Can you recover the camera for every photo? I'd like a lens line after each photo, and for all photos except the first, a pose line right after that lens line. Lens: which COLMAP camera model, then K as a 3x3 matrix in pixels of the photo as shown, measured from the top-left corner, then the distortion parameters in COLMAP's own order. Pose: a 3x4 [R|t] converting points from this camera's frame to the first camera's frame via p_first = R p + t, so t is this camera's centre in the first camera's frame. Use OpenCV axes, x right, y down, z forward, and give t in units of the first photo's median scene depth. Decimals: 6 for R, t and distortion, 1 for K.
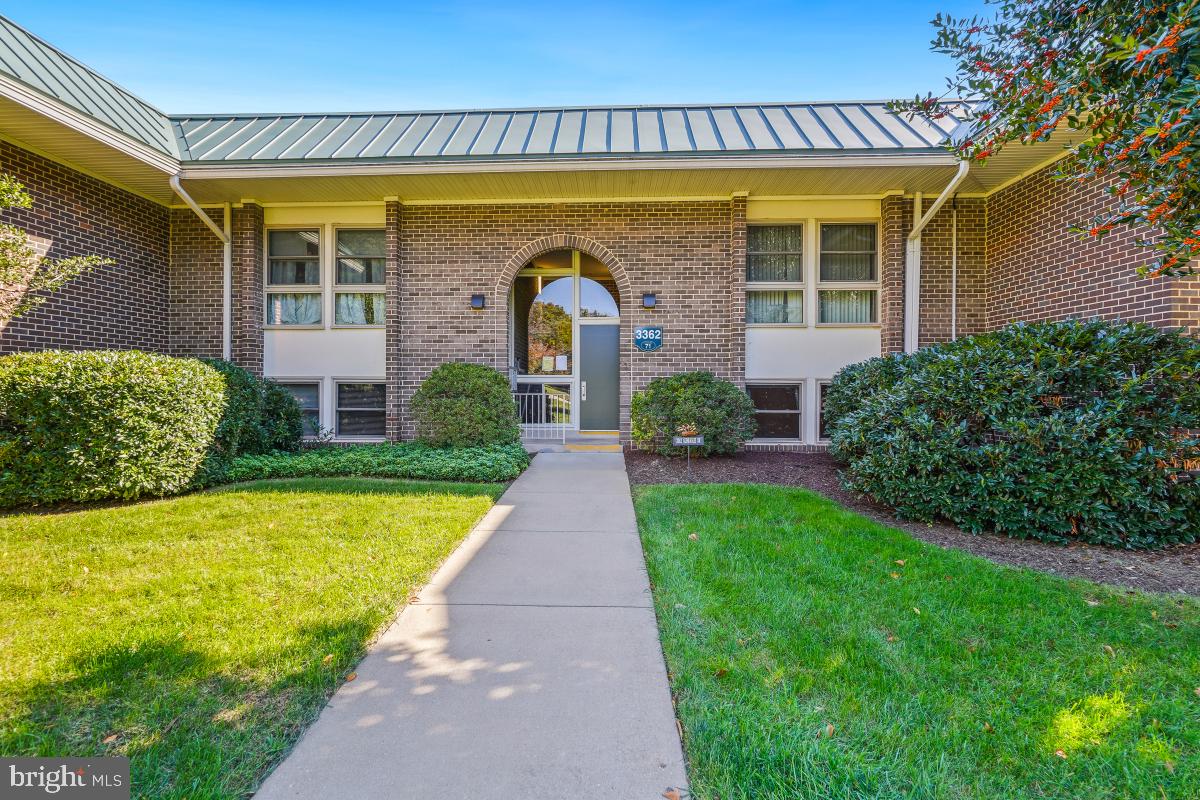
lens RADIAL K [[544.8, 0, 598.5], [0, 544.8, 396.5], [0, 0, 1]] dist [-0.043280, 0.011493]
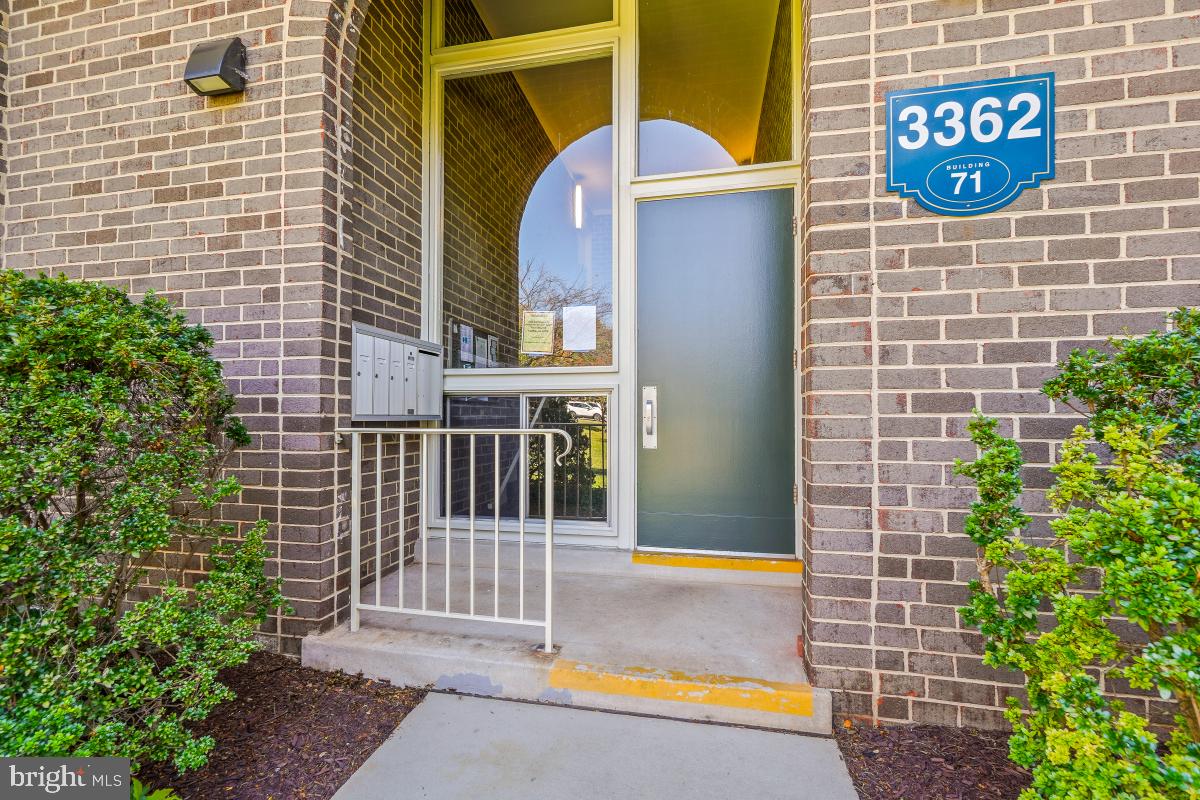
lens RADIAL K [[544.8, 0, 593.2], [0, 544.8, 407.6], [0, 0, 1]] dist [-0.043280, 0.011493]
pose [[0.983690, -0.002209, -0.179858, -0.003895], [-0.002120, 0.999713, -0.023875, -0.009483], [0.179859, 0.023867, 0.983403, 0.784685]]
